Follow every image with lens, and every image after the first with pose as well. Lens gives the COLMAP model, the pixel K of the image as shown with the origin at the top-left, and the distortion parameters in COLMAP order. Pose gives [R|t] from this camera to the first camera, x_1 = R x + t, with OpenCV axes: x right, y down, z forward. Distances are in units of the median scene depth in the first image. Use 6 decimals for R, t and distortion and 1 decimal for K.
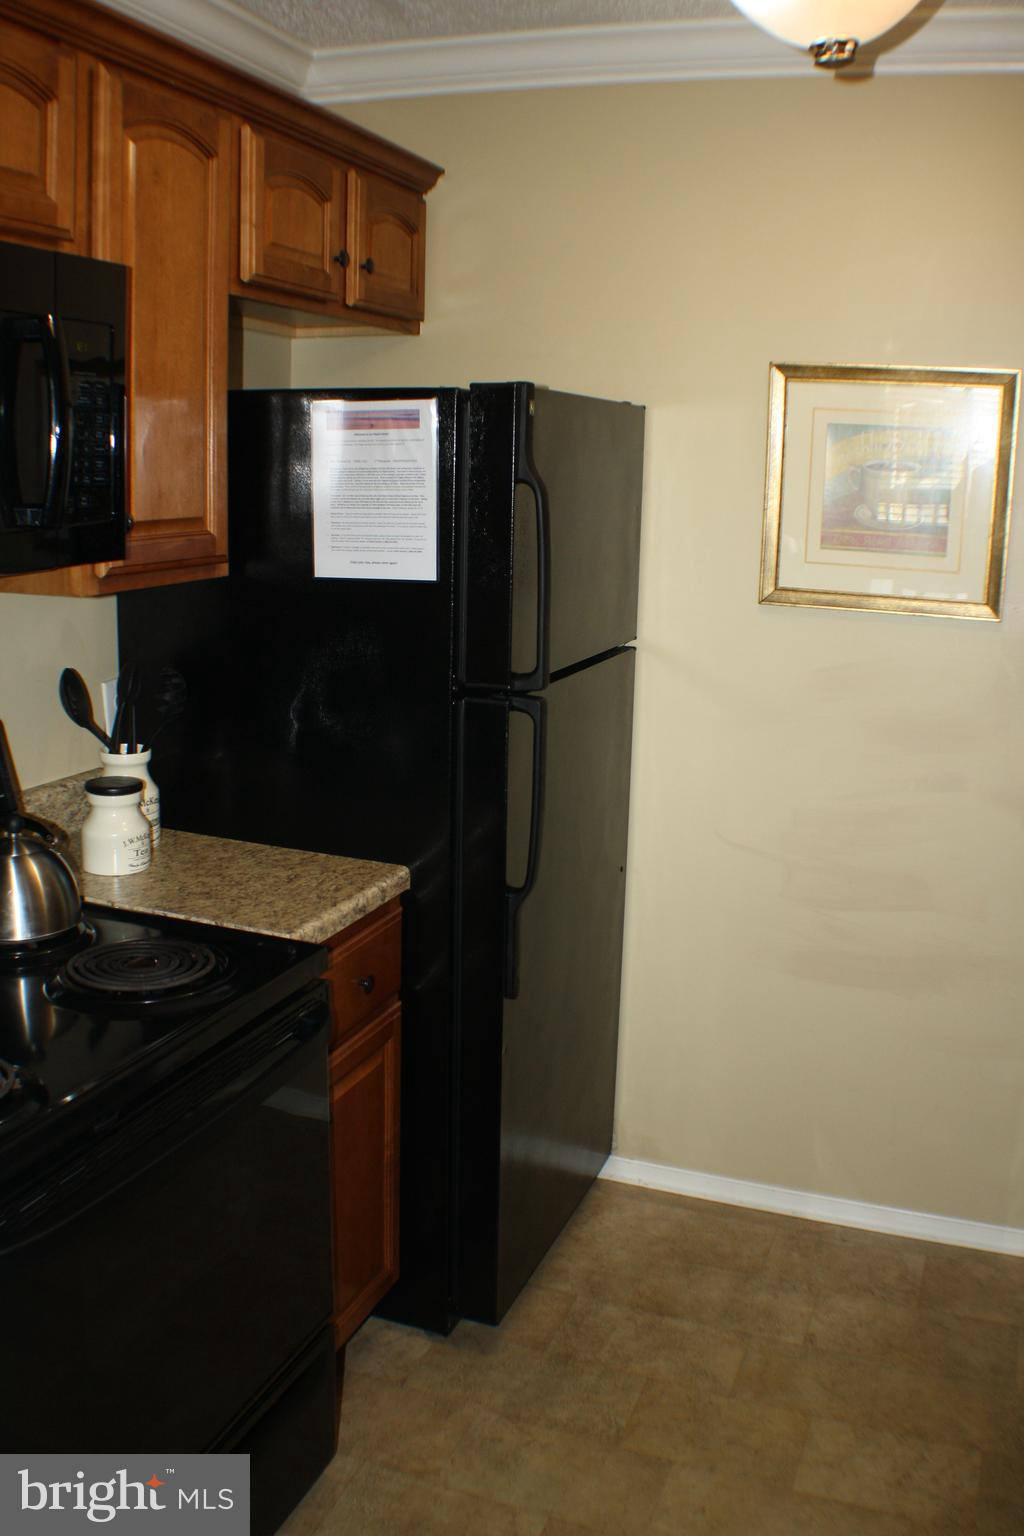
lens RADIAL K [[1379.1, 0, 508.4], [0, 1379.1, 713.9], [0, 0, 1]] dist [-0.014390, -0.366777]
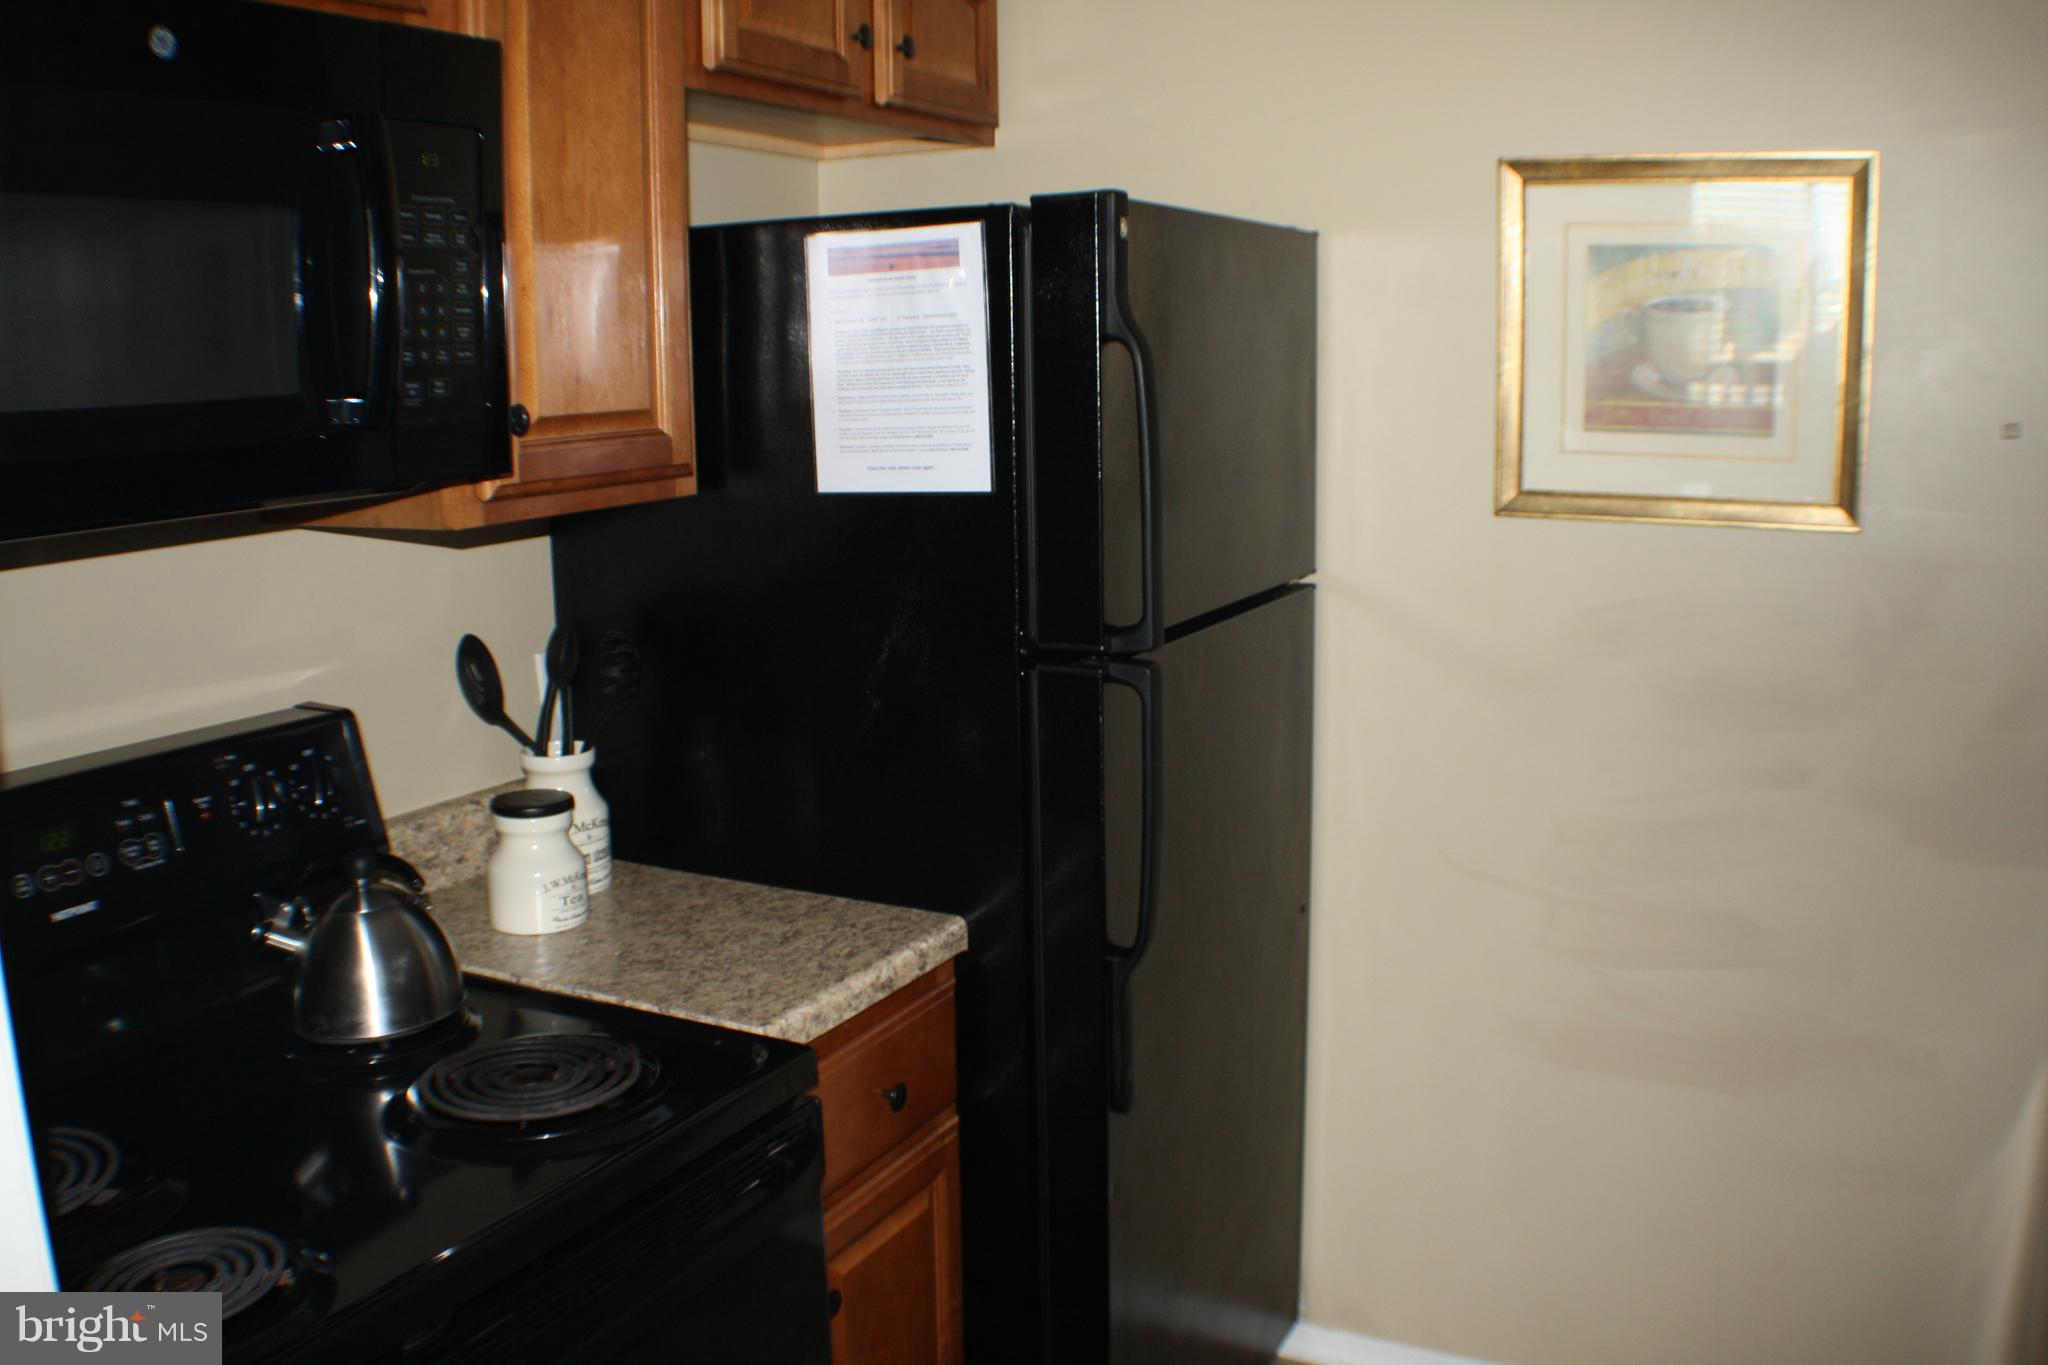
lens RADIAL K [[1813.4, 0, 1028.9], [0, 1813.4, 643.1], [0, 0, 1]] dist [-0.107488, -0.011655]
pose [[0.994626, -0.022551, -0.101050, 0.052469], [0.020485, 0.999560, -0.021442, -0.003612], [0.101489, 0.019257, 0.994650, 0.124571]]
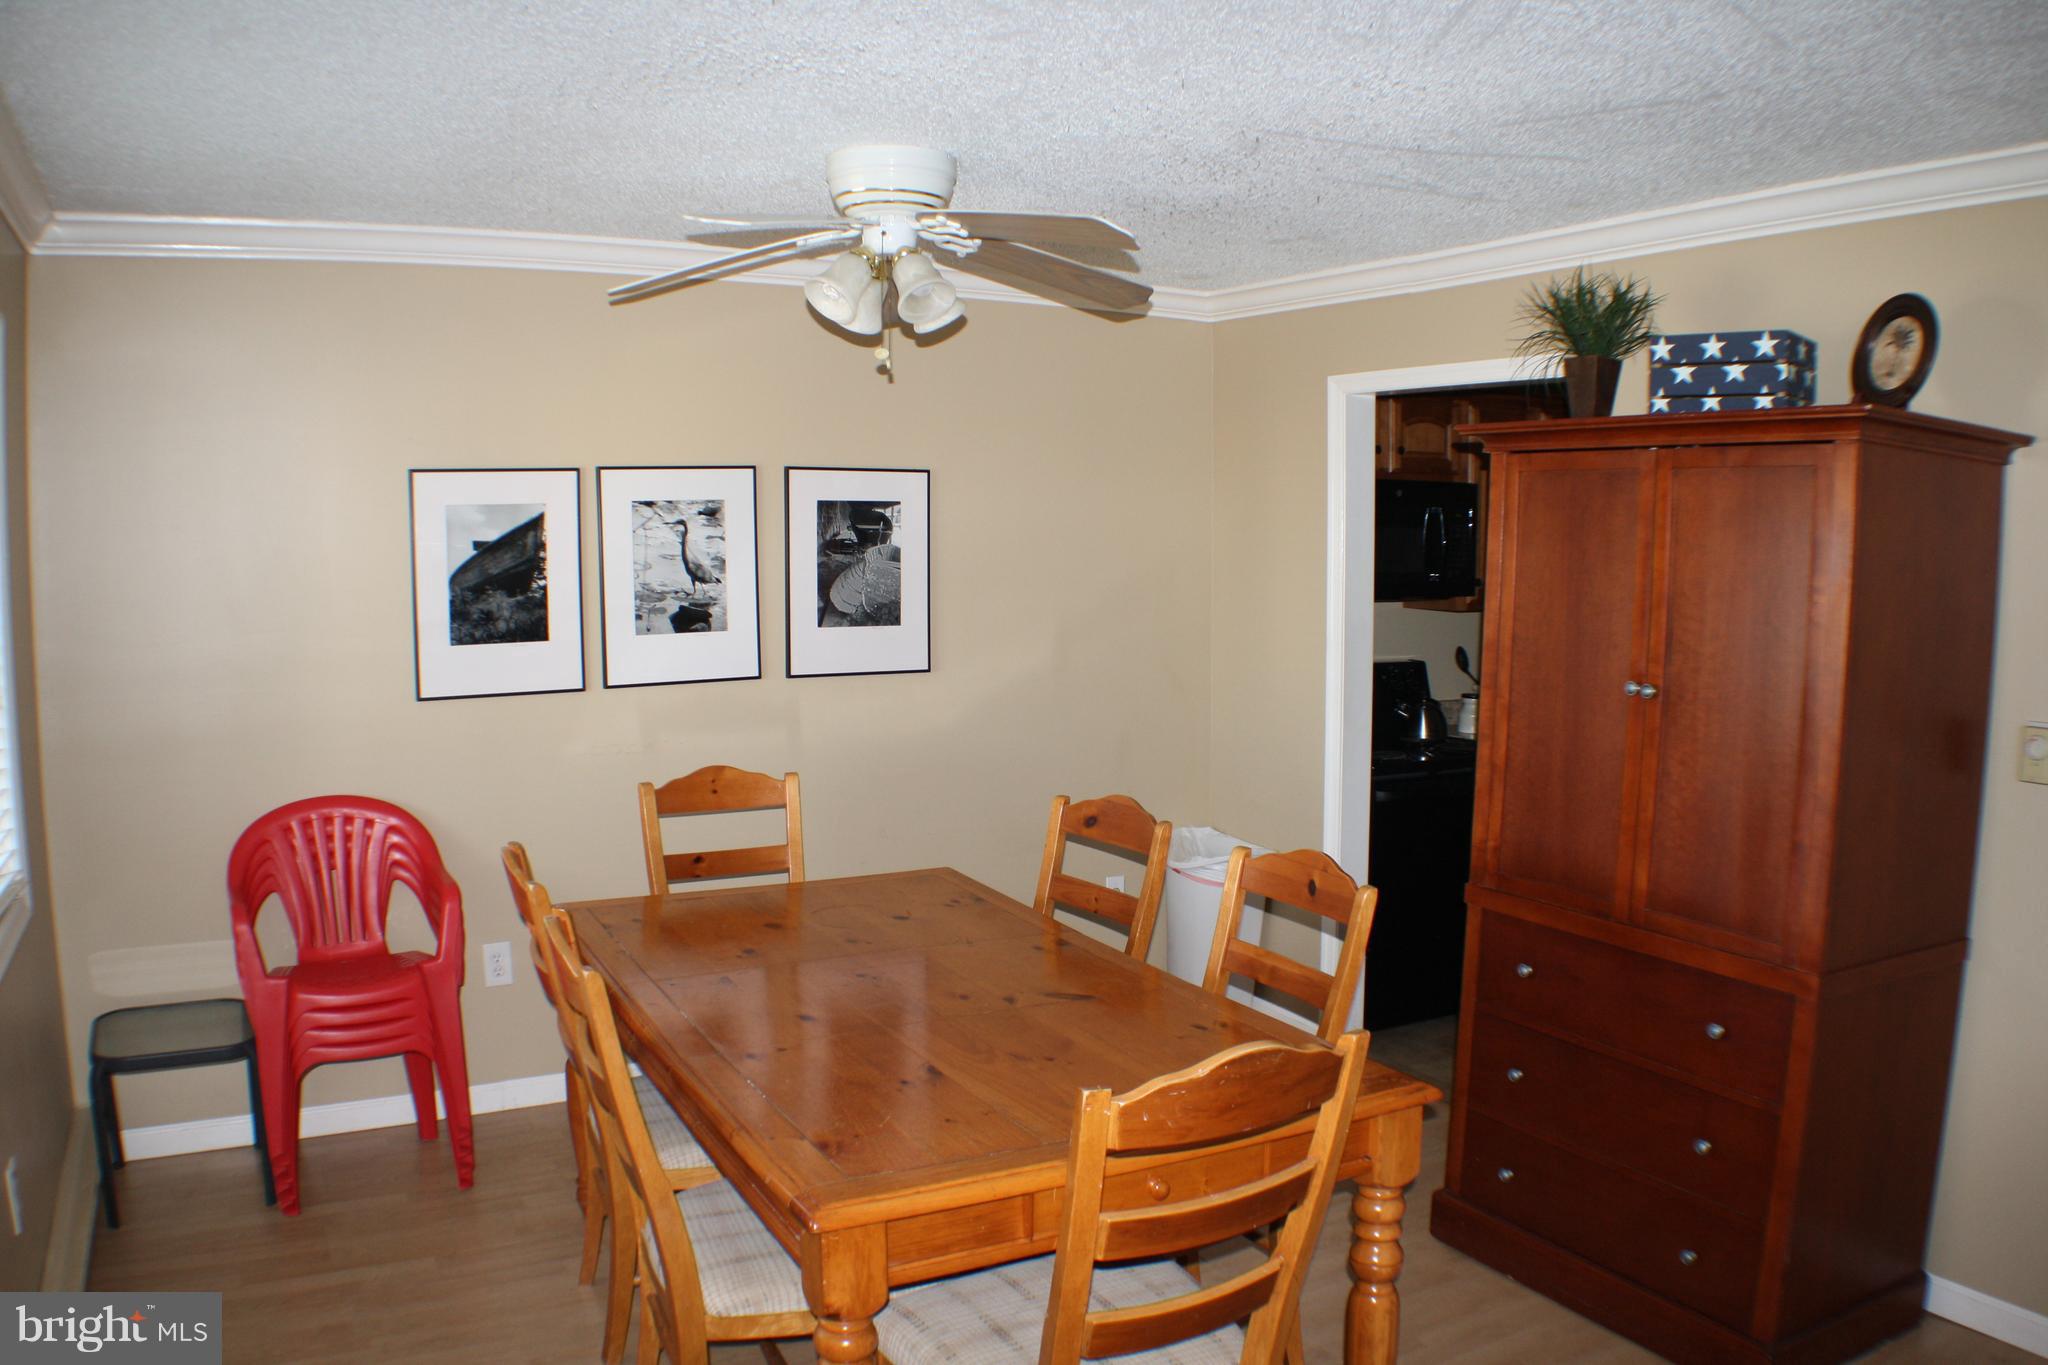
lens RADIAL K [[1560.5, 0, 1024.0], [0, 1560.5, 682.5], [0, 0, 1]] dist [-0.226650, 0.081382]
pose [[0.759729, 0.038198, -0.649117, 0.825053], [-0.102392, 0.992846, -0.061415, 0.268120], [0.642128, 0.113123, 0.758205, -1.478348]]
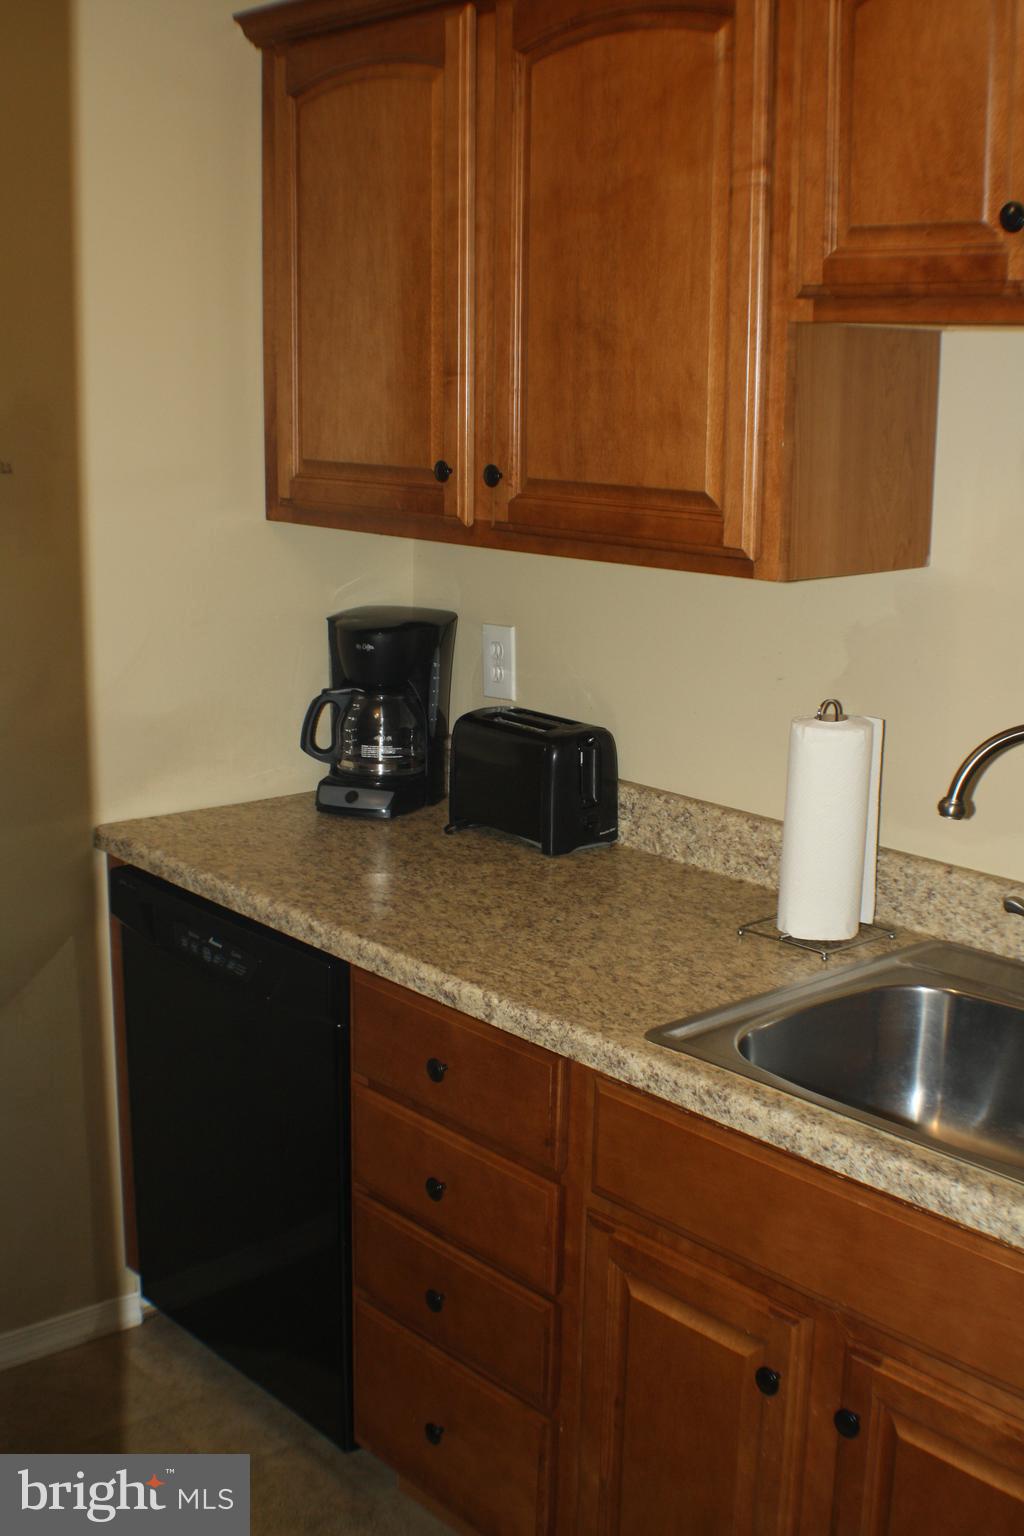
lens RADIAL K [[1893.6, 0, 512.0], [0, 1893.6, 768.0], [0, 0, 1]] dist [0.000863, -0.000014]
pose [[-0.477763, 0.152350, -0.865178, 0.758366], [-0.186790, 0.944710, 0.269503, -0.267890], [0.858401, 0.290365, -0.422890, 1.380534]]
